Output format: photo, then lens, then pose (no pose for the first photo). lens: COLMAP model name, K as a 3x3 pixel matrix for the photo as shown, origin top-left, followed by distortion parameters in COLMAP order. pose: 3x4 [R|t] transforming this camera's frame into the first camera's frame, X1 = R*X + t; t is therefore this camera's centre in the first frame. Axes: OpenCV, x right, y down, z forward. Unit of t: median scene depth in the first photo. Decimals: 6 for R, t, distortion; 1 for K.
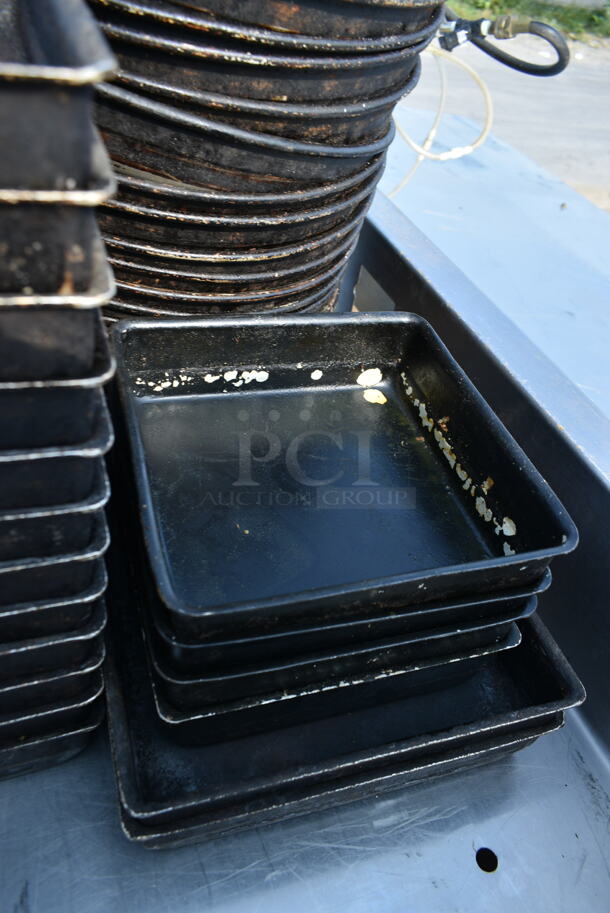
lens RADIAL K [[694.8, 0, 303.7], [0, 694.8, 454.6], [0, 0, 1]] dist [-0.019015, 0.010928]
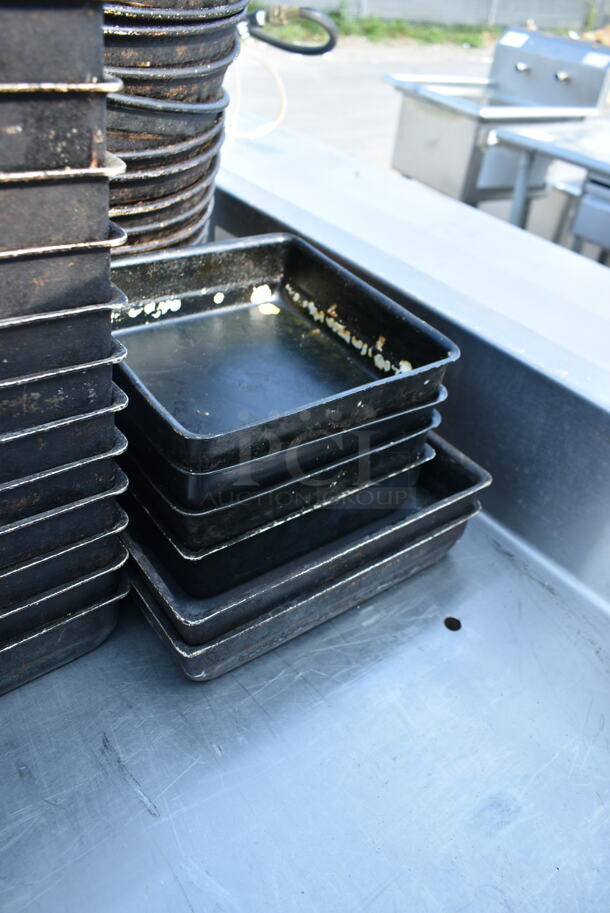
lens RADIAL K [[694.8, 0, 302.8], [0, 694.8, 455.0], [0, 0, 1]] dist [-0.019015, 0.010928]
pose [[0.948784, -0.234789, 0.211383, -0.170033], [0.239398, 0.970914, 0.003890, 0.186972], [-0.206148, 0.046914, 0.977395, -0.180869]]
